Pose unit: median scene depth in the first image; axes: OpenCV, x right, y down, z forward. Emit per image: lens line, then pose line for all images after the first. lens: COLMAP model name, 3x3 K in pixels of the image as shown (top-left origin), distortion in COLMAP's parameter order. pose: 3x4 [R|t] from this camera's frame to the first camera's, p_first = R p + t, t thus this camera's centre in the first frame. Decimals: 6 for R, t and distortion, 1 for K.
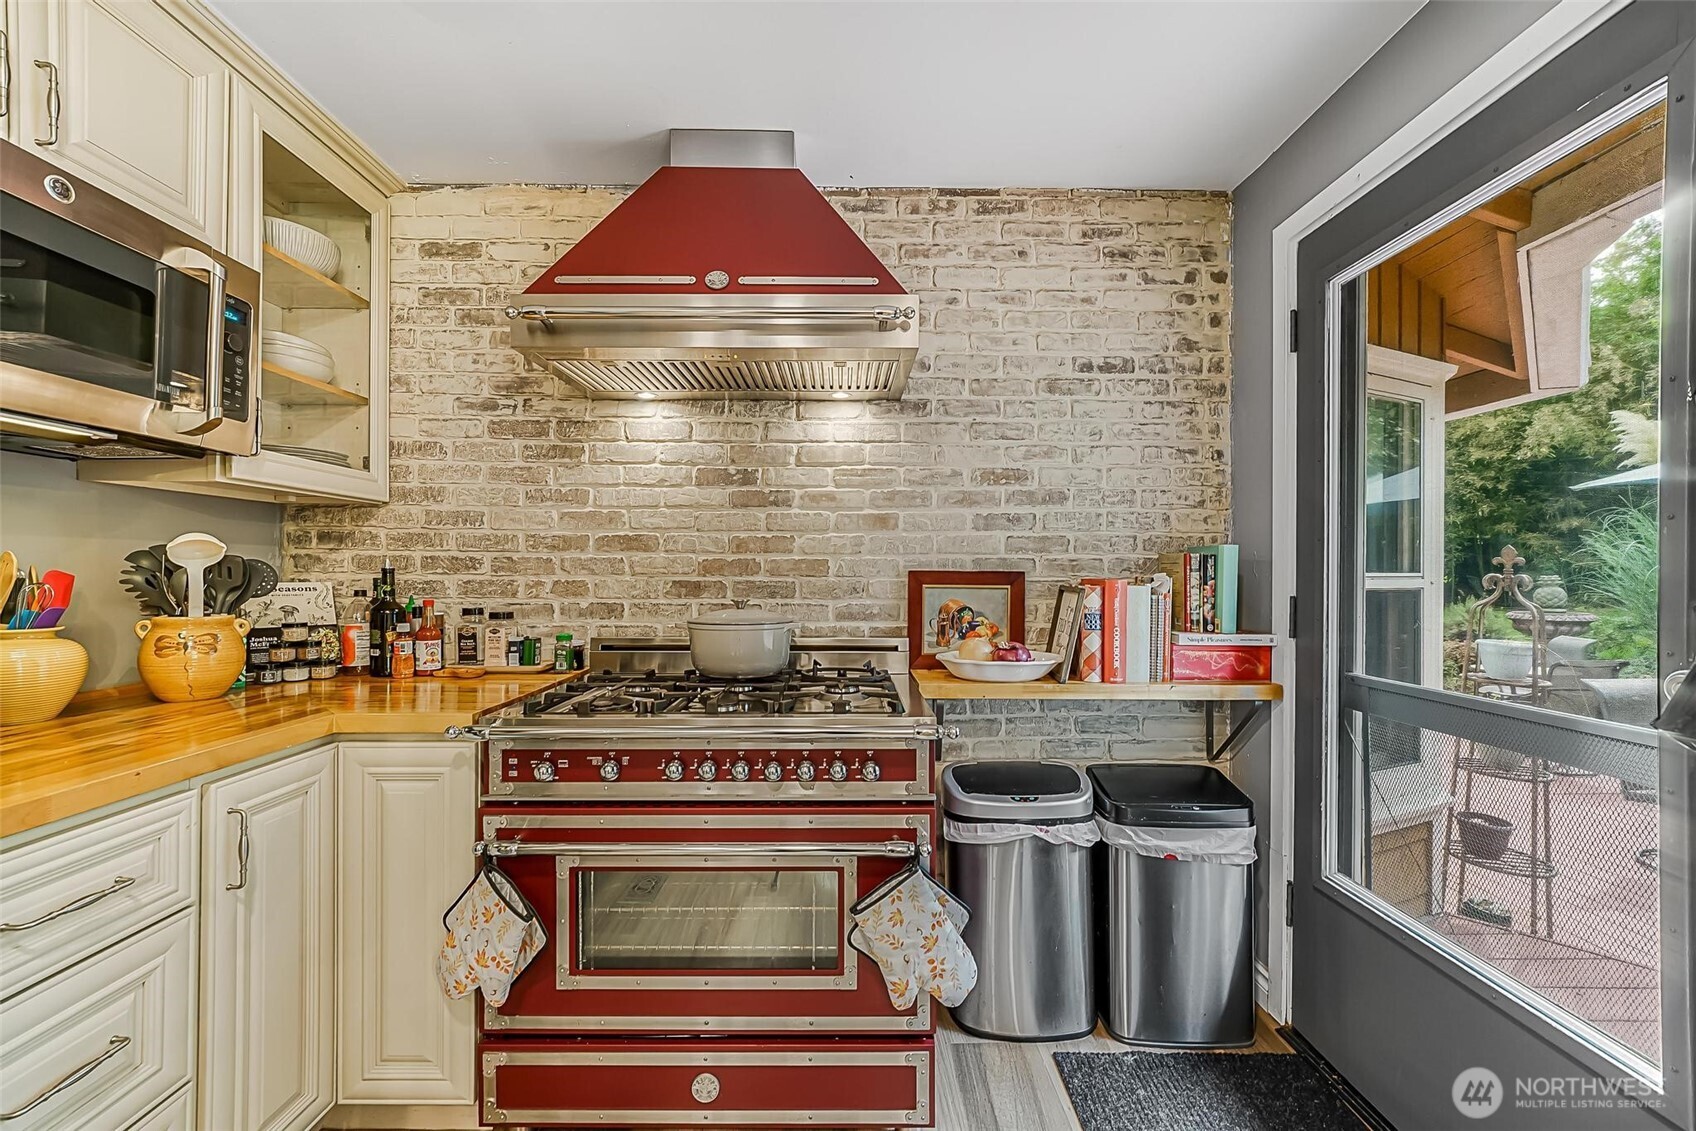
lens RADIAL K [[680.5, 0, 847.5], [0, 680.5, 572.2], [0, 0, 1]] dist [0.001042, 0.000172]
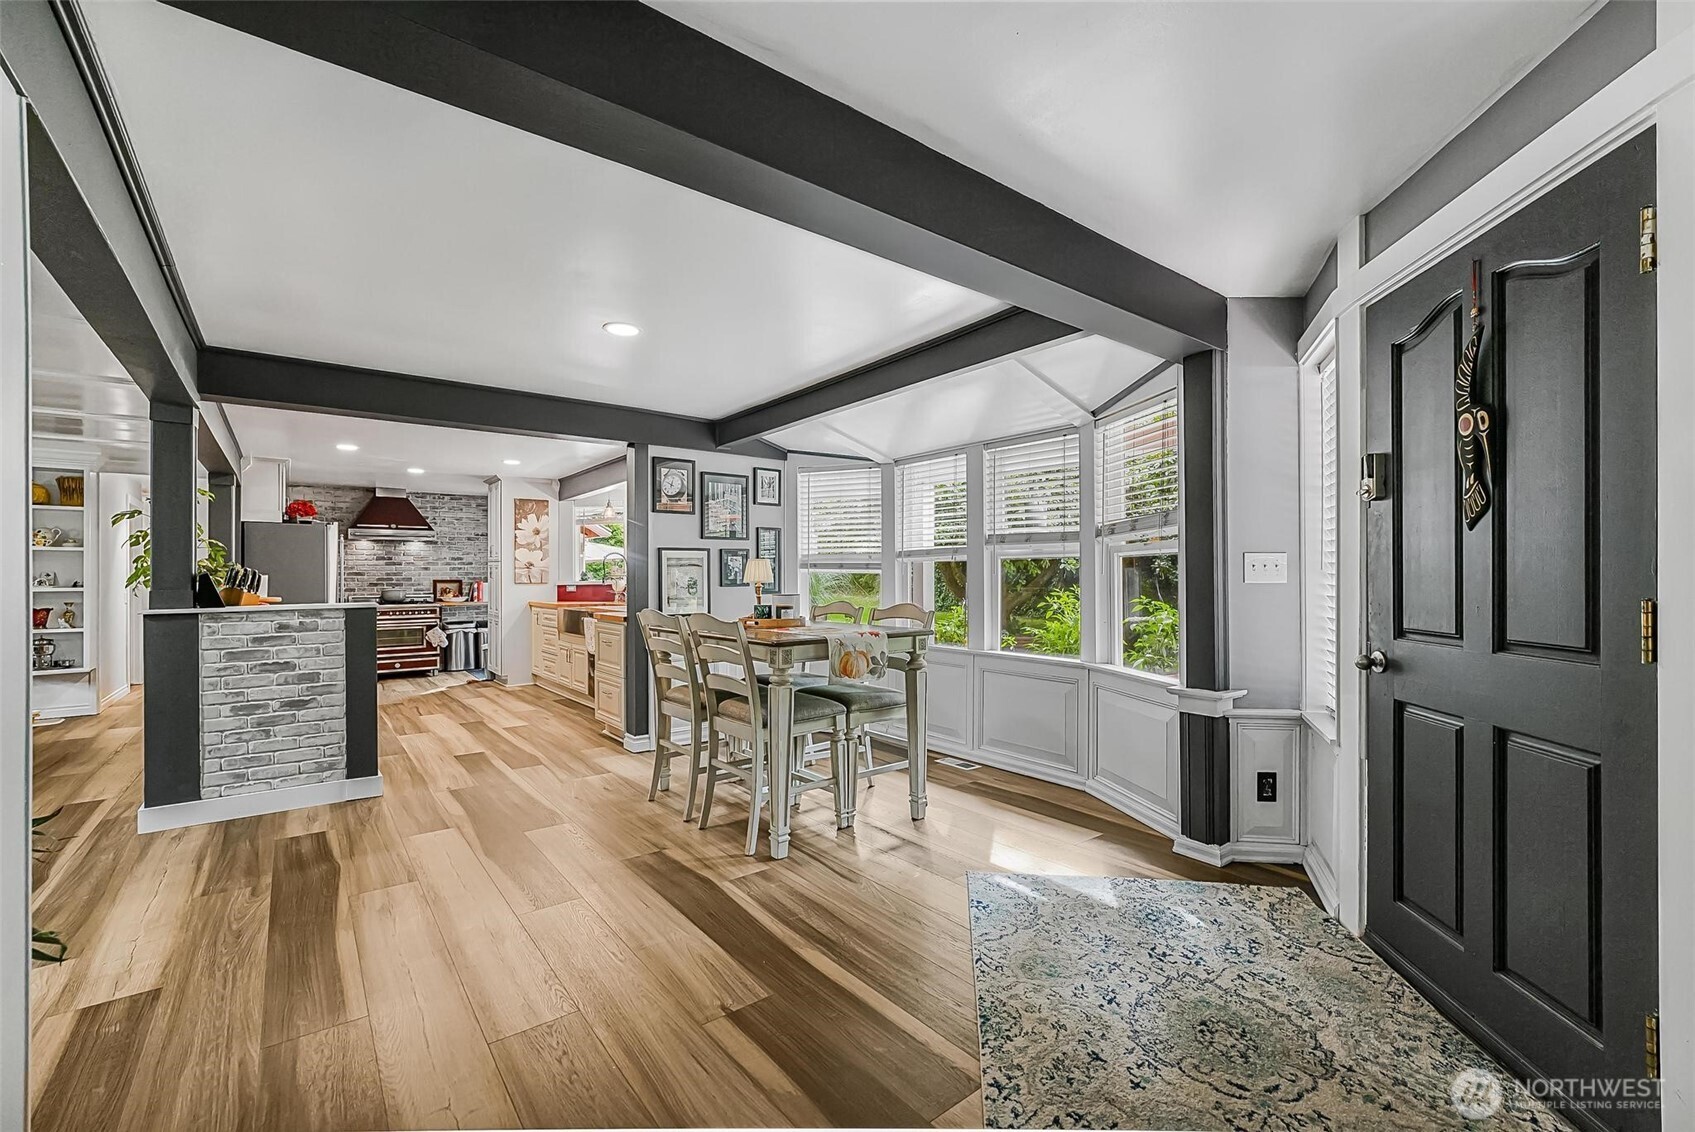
lens RADIAL K [[722.8, 0, 855.3], [0, 722.8, 572.0], [0, 0, 1]] dist [0.013497, -0.000041]
pose [[0.792012, -0.004245, 0.610491, -0.659215], [0.006509, 0.999978, -0.001491, -0.029715], [-0.610471, 0.005154, 0.792022, -4.721020]]
